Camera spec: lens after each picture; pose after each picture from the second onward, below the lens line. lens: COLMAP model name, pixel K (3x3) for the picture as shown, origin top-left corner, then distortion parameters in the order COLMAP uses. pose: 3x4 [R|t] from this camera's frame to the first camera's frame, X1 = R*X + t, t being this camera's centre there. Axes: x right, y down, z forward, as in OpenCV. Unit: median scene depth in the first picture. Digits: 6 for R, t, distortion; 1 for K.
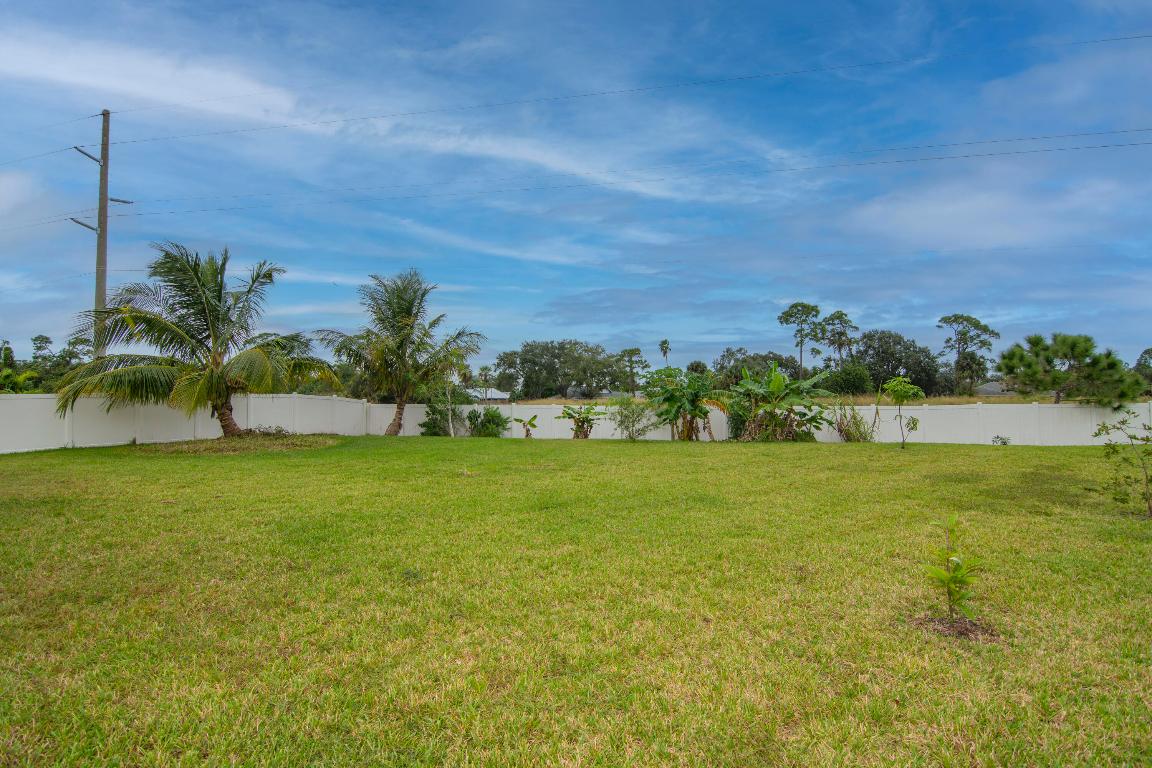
lens RADIAL K [[535.6, 0, 595.5], [0, 535.6, 387.2], [0, 0, 1]] dist [-0.002167, -0.000050]
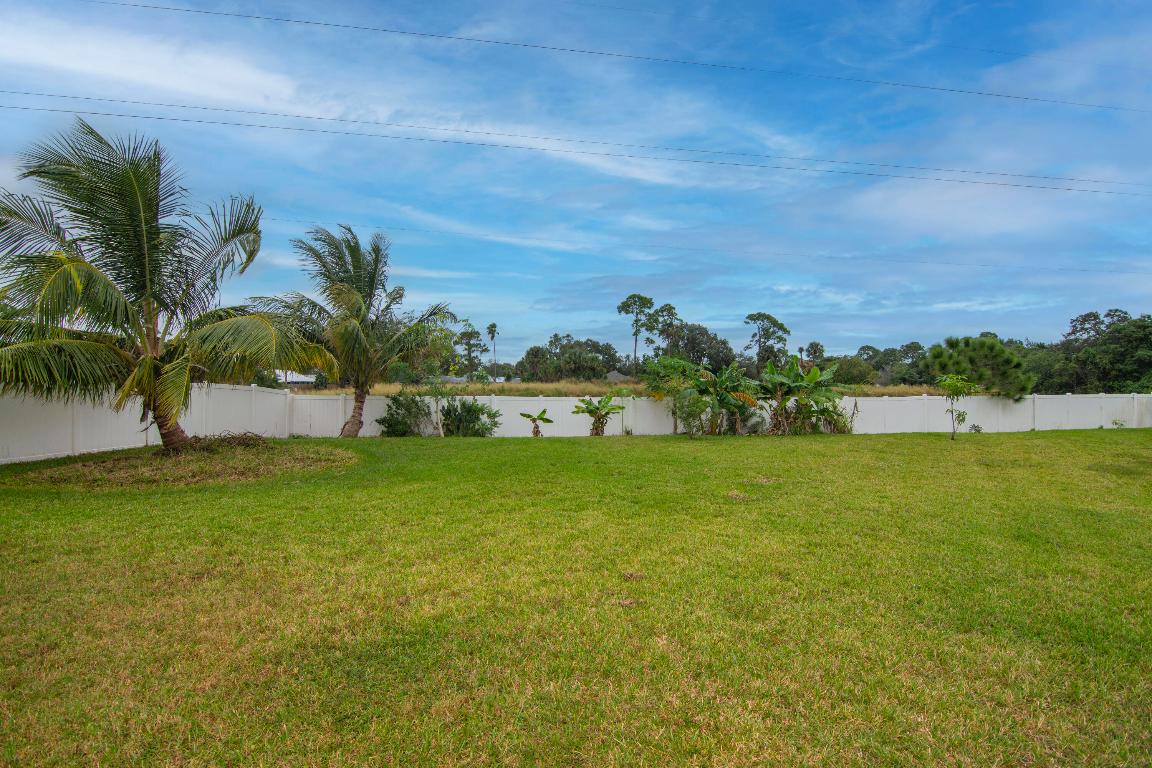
lens RADIAL K [[535.6, 0, 595.5], [0, 535.6, 387.2], [0, 0, 1]] dist [-0.002167, -0.000050]
pose [[0.937581, 0.004260, 0.347741, -0.299418], [-0.014657, 0.999521, 0.027273, -0.007305], [-0.347458, -0.030668, 0.937194, 0.142083]]
